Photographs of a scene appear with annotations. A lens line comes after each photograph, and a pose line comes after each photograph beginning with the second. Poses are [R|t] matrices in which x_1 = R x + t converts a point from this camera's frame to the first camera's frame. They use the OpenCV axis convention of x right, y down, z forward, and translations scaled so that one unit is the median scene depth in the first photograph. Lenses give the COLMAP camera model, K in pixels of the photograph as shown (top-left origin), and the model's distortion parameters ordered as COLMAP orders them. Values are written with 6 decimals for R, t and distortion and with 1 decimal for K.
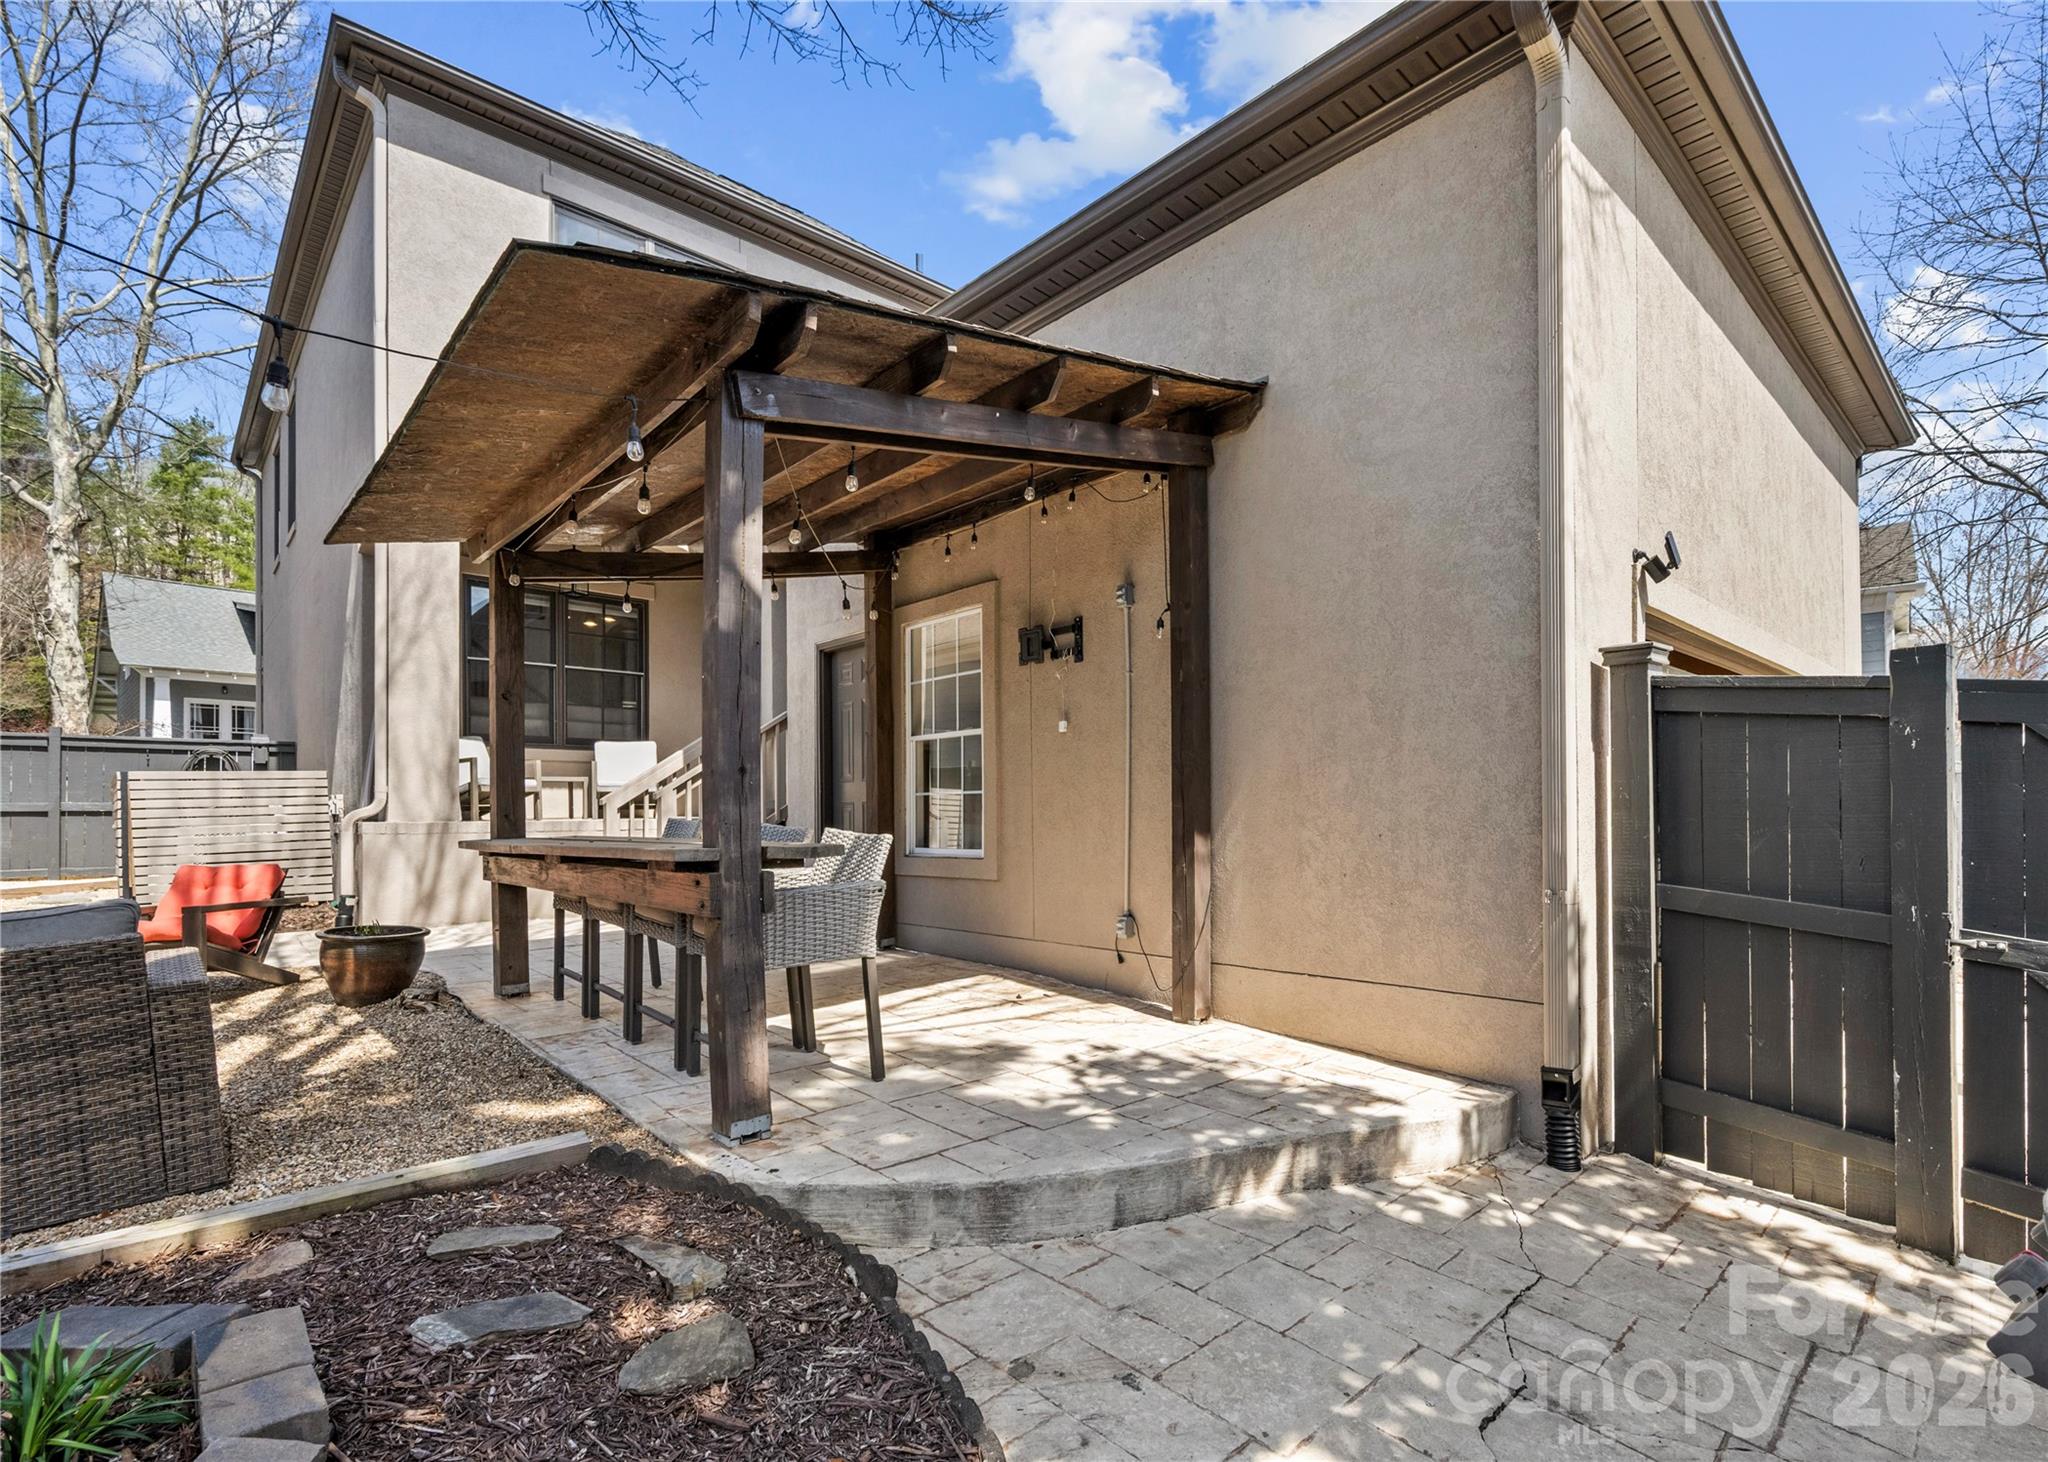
lens RADIAL K [[965.5, 0, 1087.1], [0, 965.5, 813.9], [0, 0, 1]] dist [-0.000452, 0.001315]
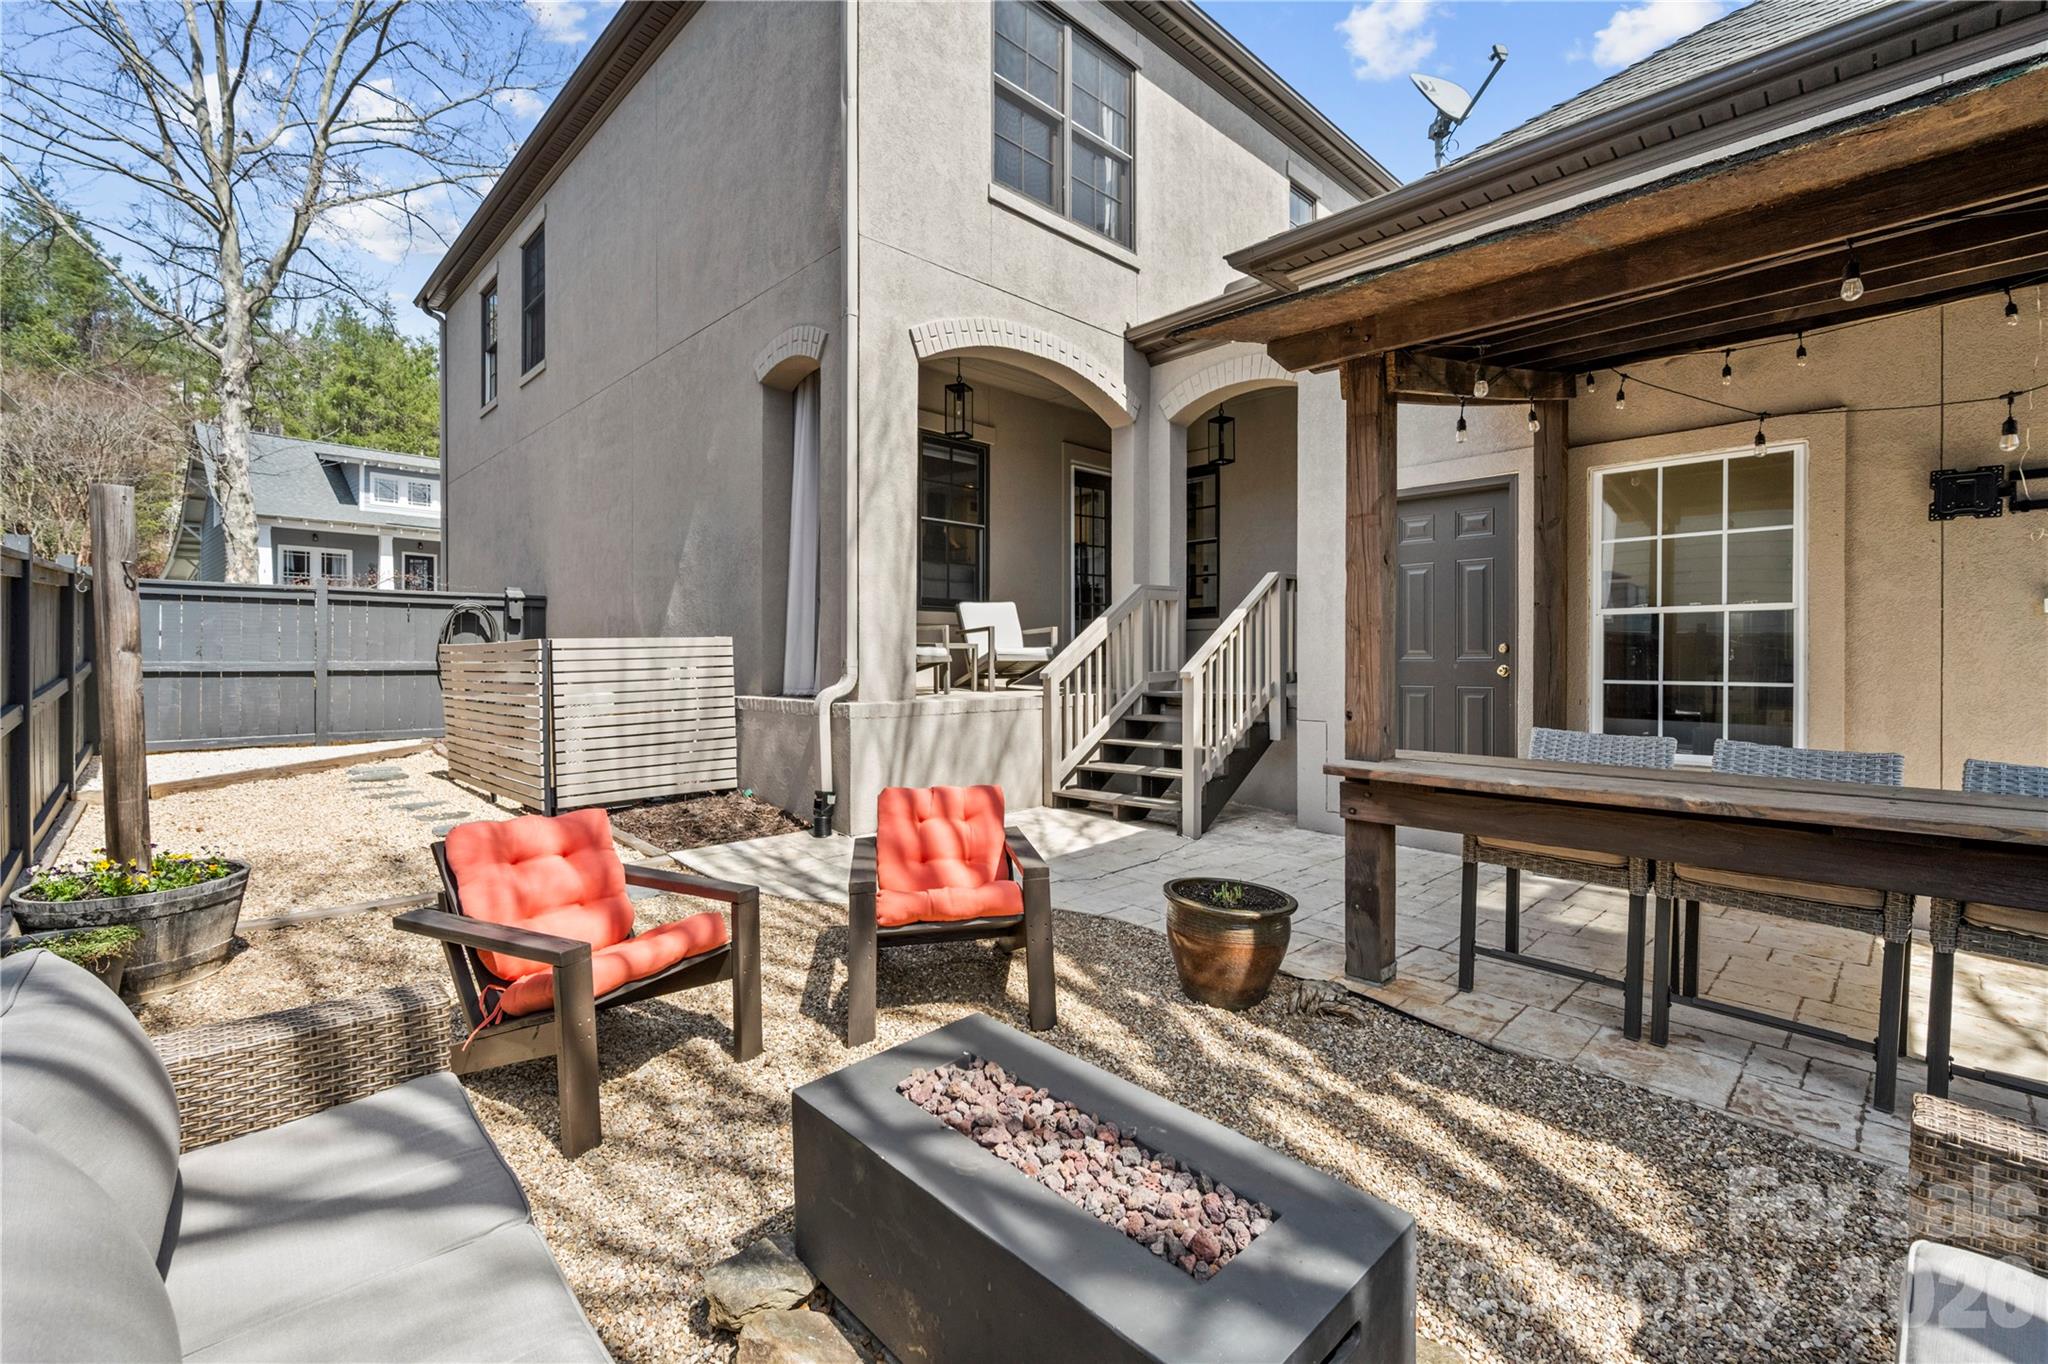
lens RADIAL K [[873.9, 0, 1022.6], [0, 873.9, 666.1], [0, 0, 1]] dist [0.004746, -0.000530]
pose [[0.999965, 0.008390, -0.000396, -0.265360], [-0.008385, 0.999895, 0.011777, -0.014950], [0.000495, -0.011773, 0.999931, 0.111644]]
